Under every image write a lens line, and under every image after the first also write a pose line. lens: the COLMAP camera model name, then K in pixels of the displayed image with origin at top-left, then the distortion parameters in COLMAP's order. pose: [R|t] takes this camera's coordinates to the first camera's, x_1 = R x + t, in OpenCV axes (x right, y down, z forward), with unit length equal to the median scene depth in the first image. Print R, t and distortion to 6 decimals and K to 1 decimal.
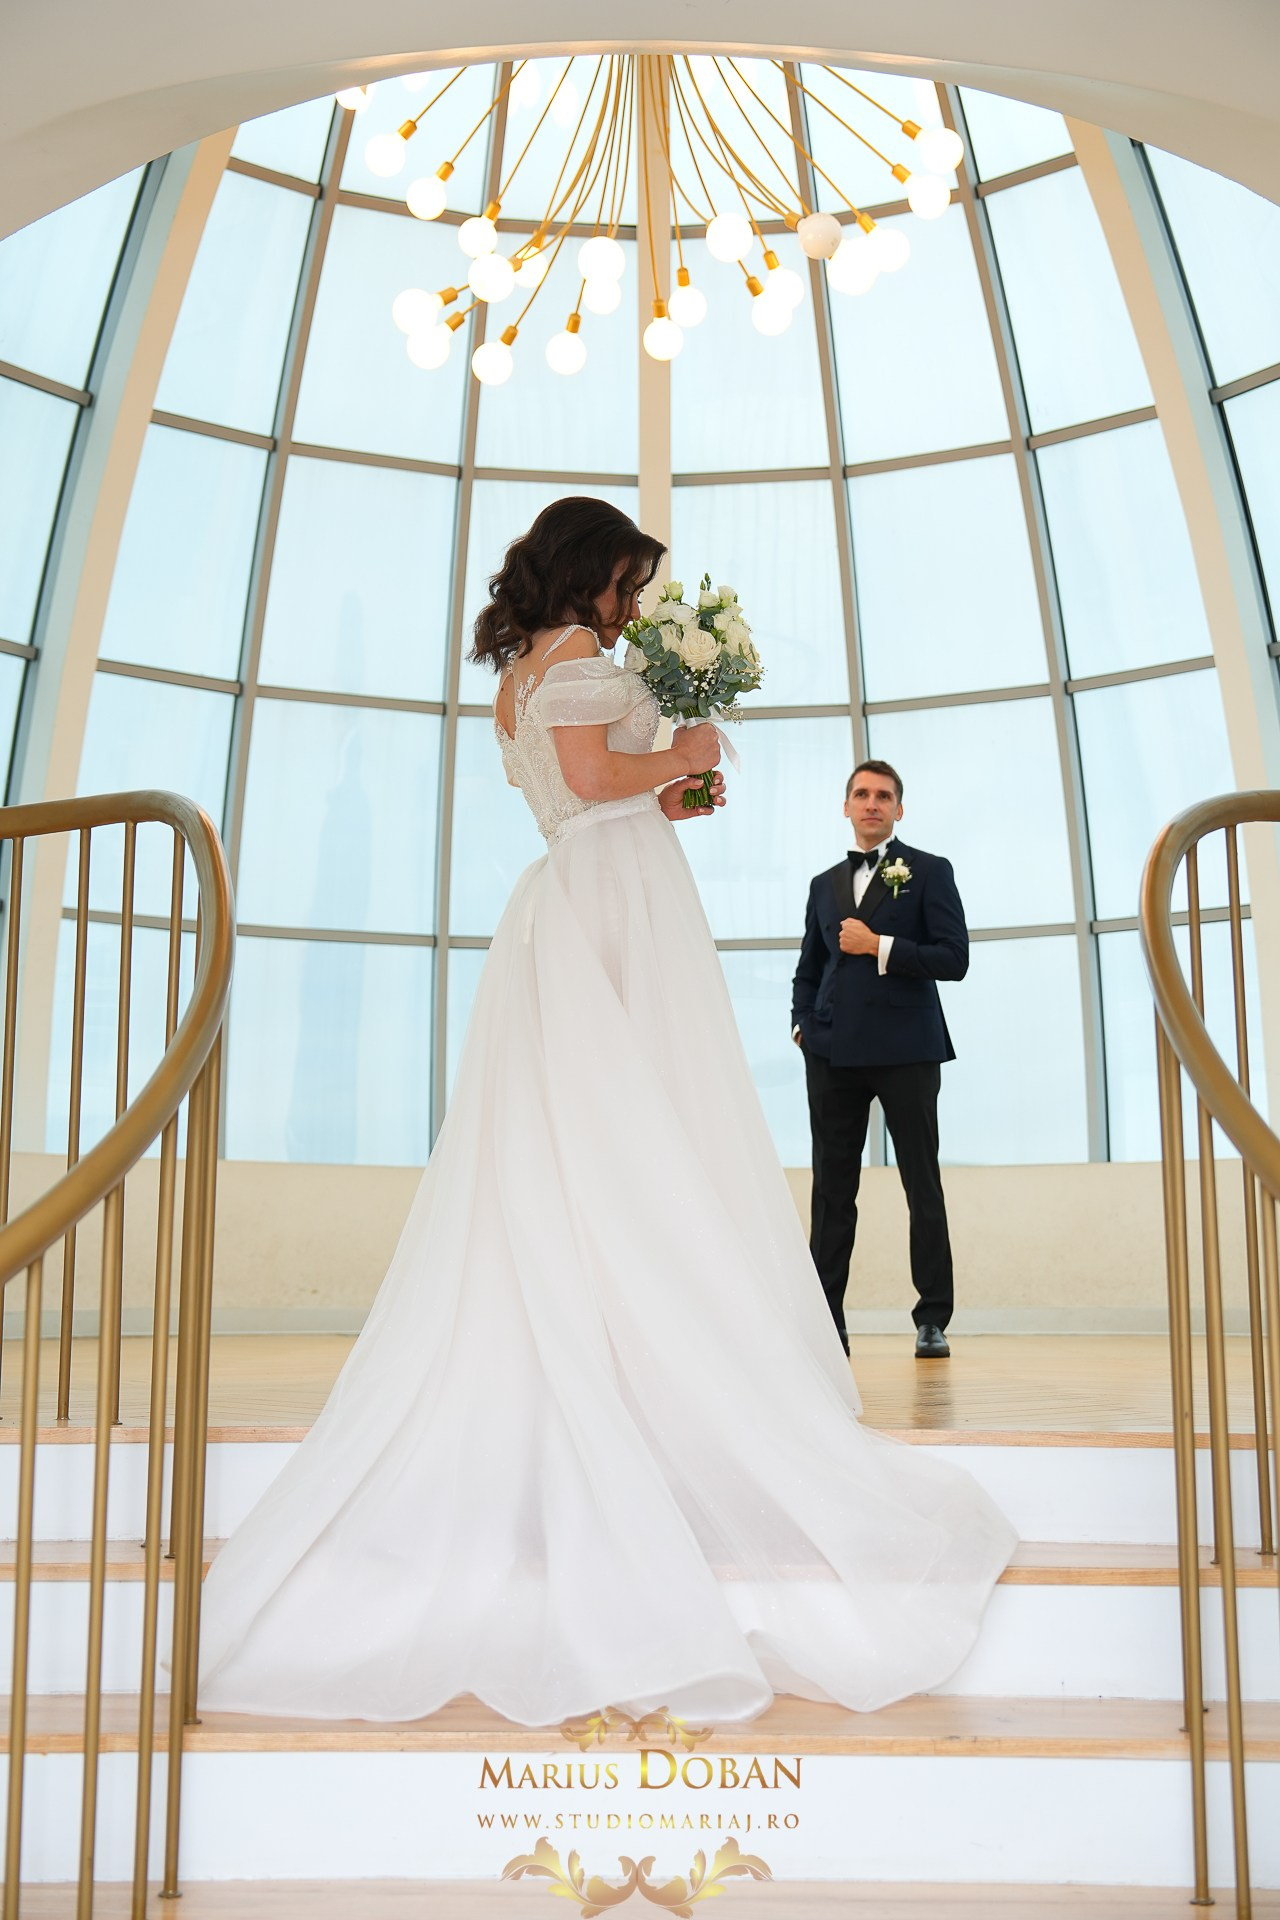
lens RADIAL K [[2255.0, 0, 653.6], [0, 2255.0, 988.3], [0, 0, 1]] dist [0.006916, 0.000000]
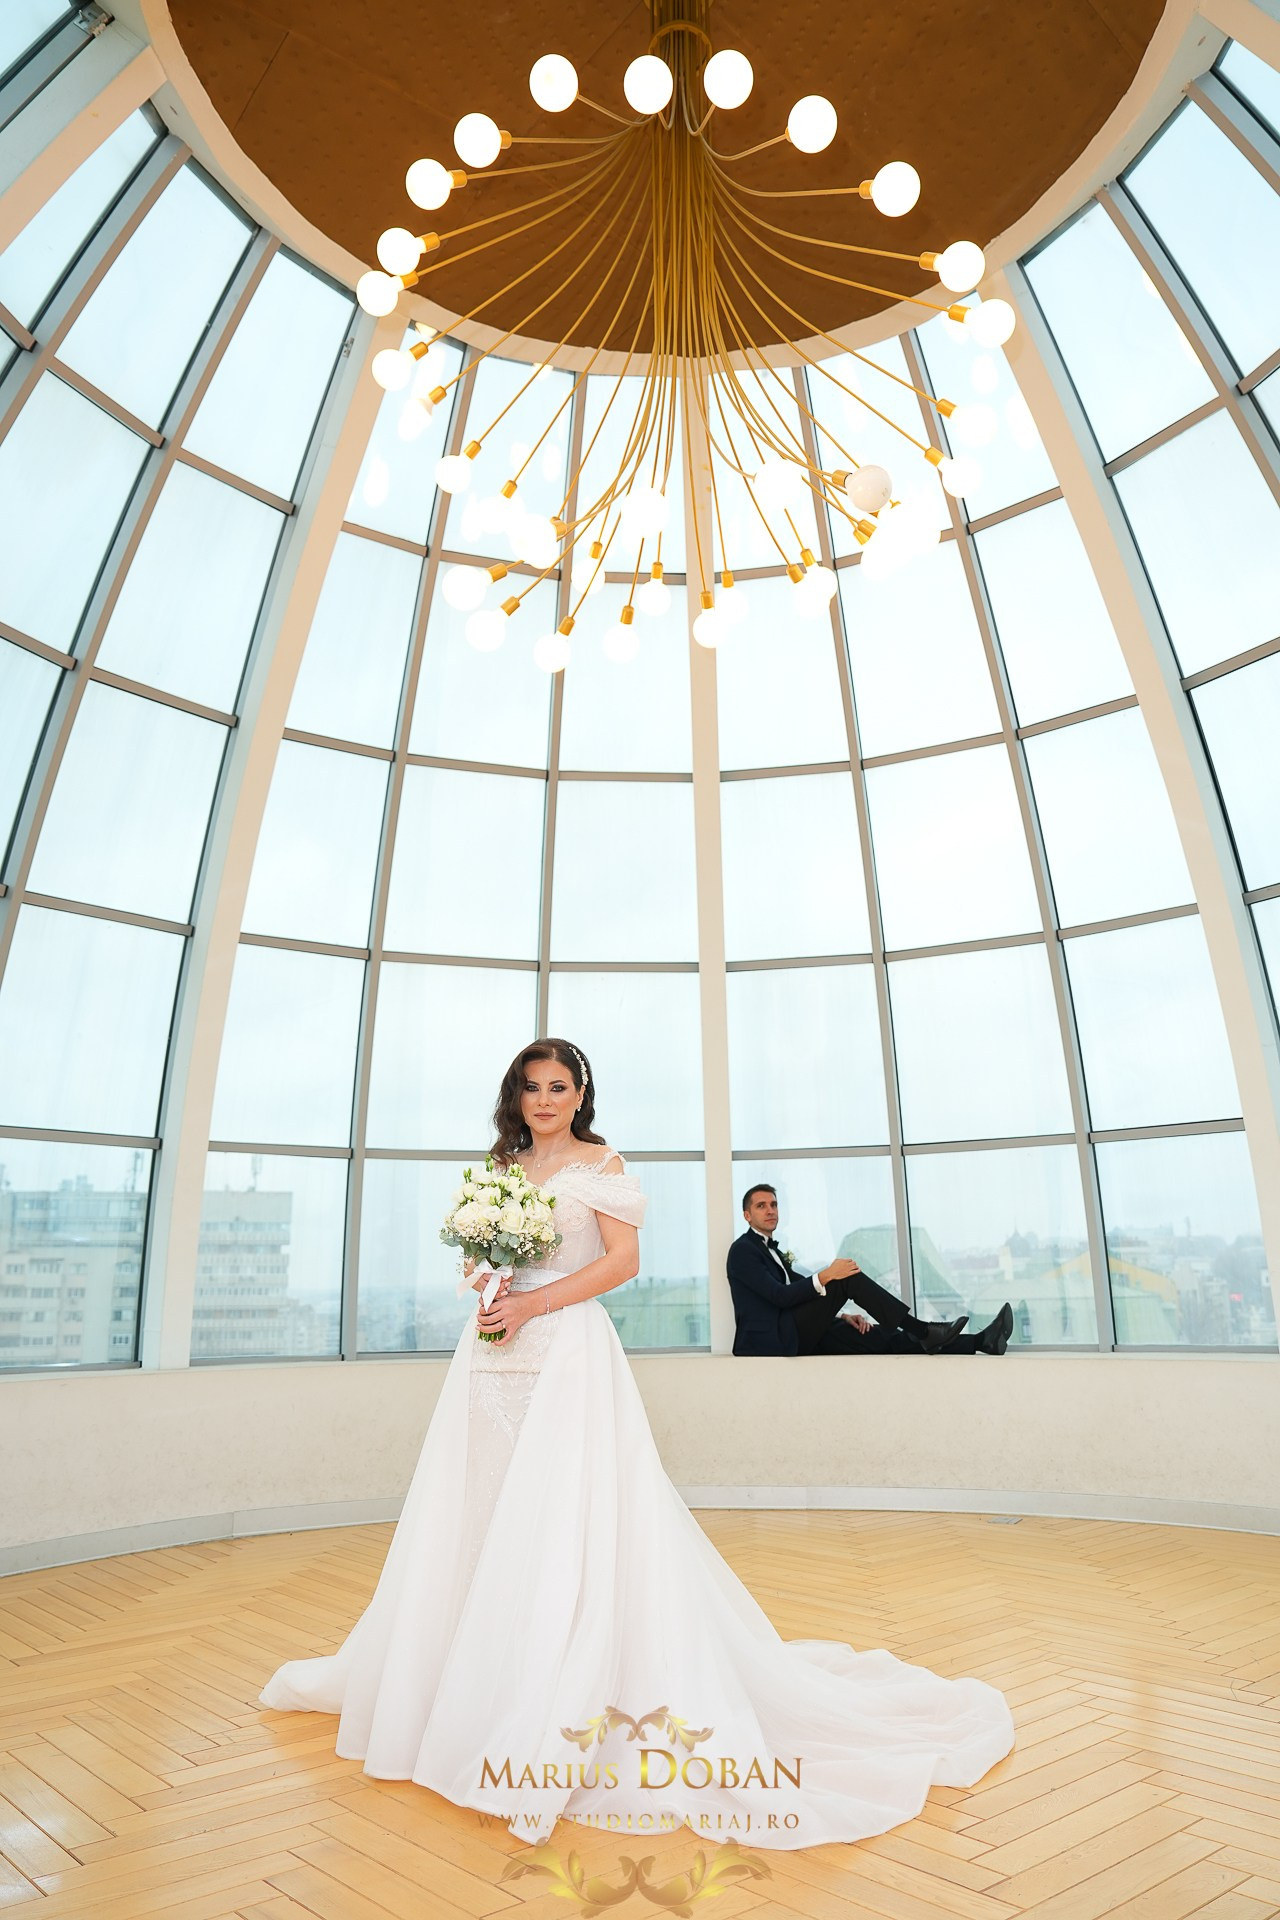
lens RADIAL K [[1317.6, 0, 653.7], [0, 1317.6, 970.0], [0, 0, 1]] dist [0.004904, 0.007233]
pose [[0.998804, -0.025456, -0.041733, -0.000698], [0.020885, 0.994091, -0.106524, -0.047835], [0.044198, 0.105525, 0.993434, 0.317714]]
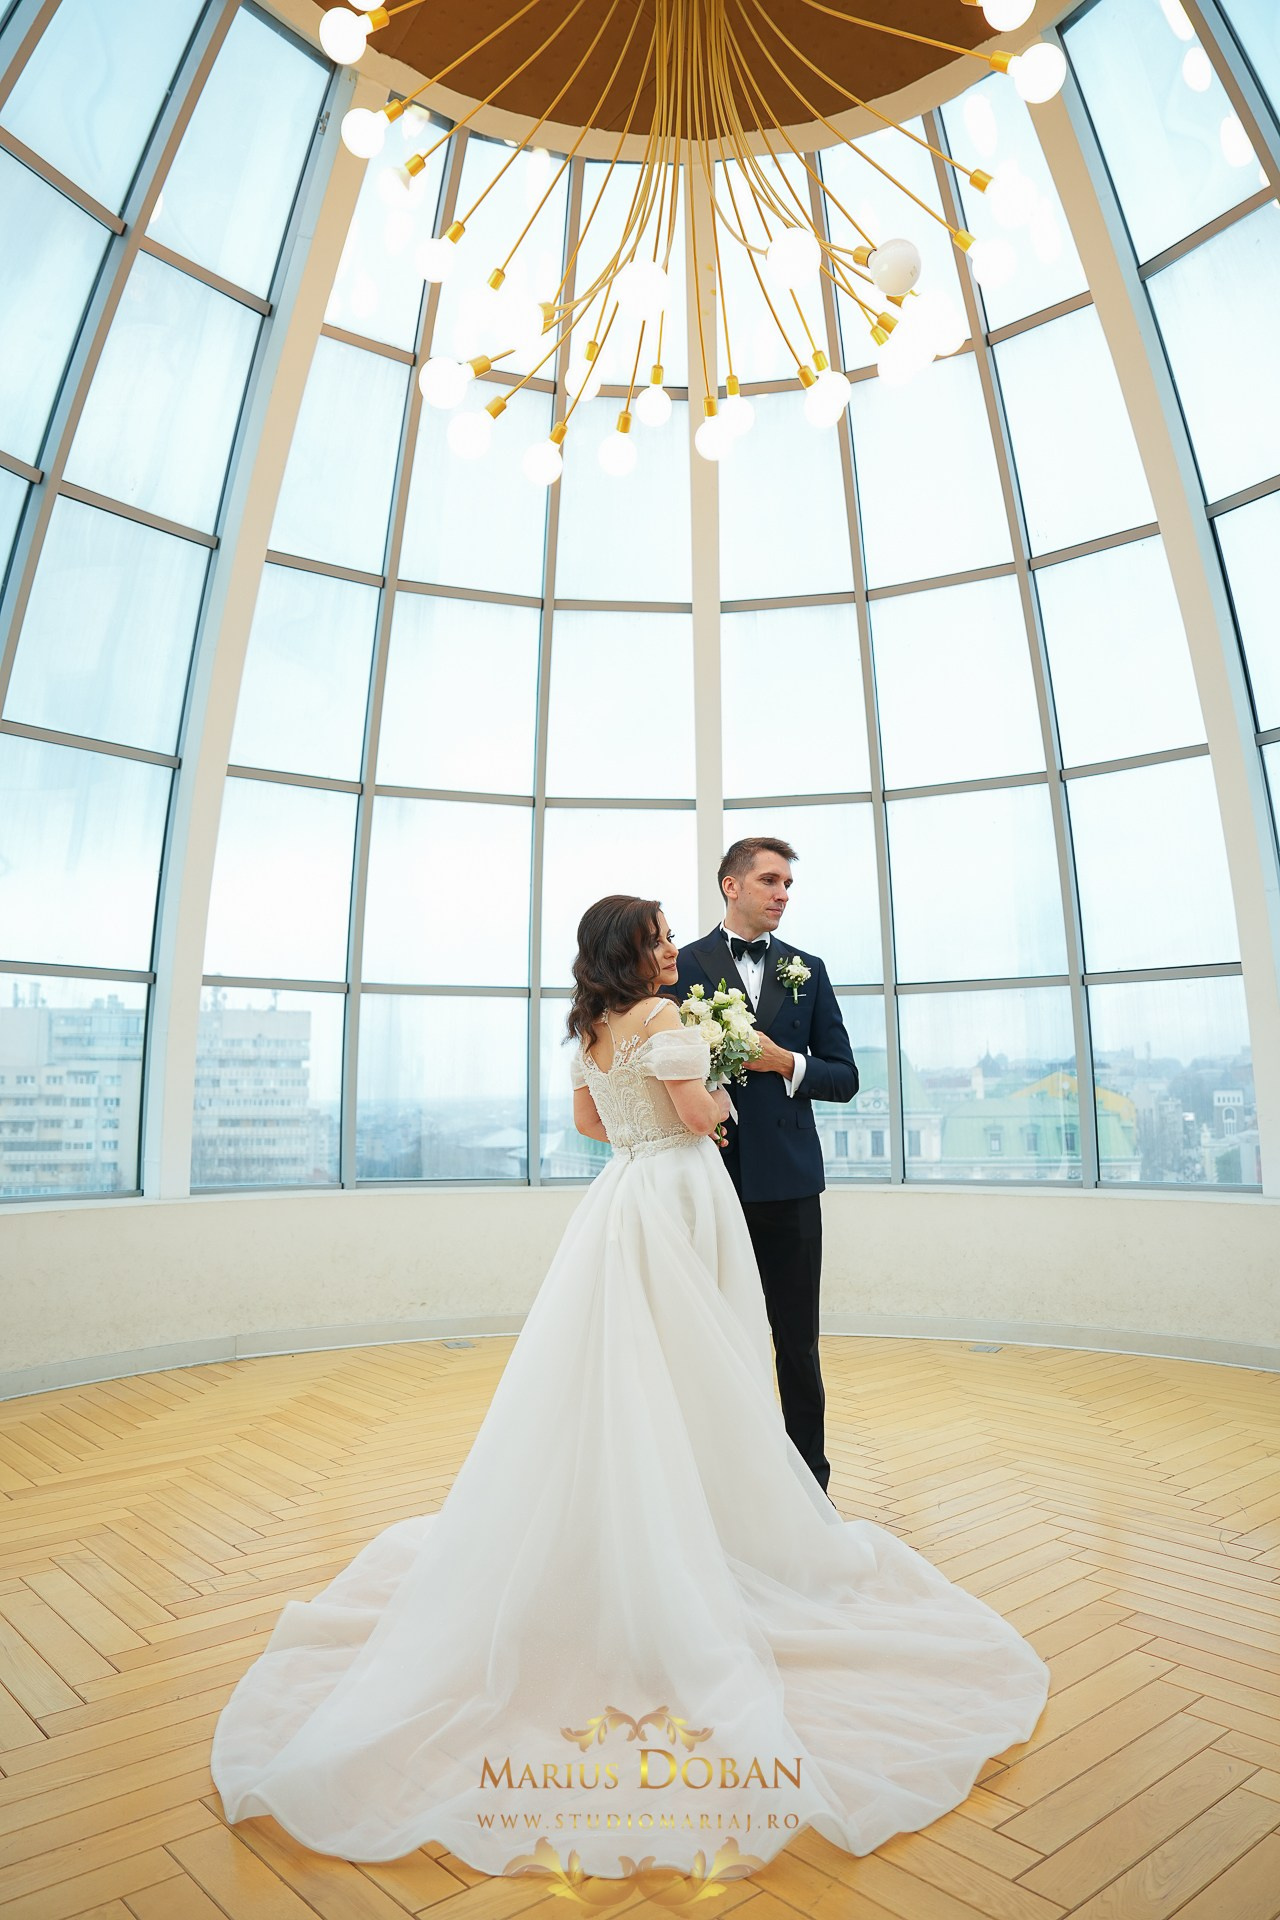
lens RADIAL K [[1242.6, 0, 652.6], [0, 1242.6, 951.9], [0, 0, 1]] dist [-0.002881, 0.006481]
pose [[0.999010, -0.011263, -0.043033, -0.001469], [0.011776, 0.999862, 0.011687, -0.054579], [0.042896, -0.012183, 0.999005, 0.364005]]
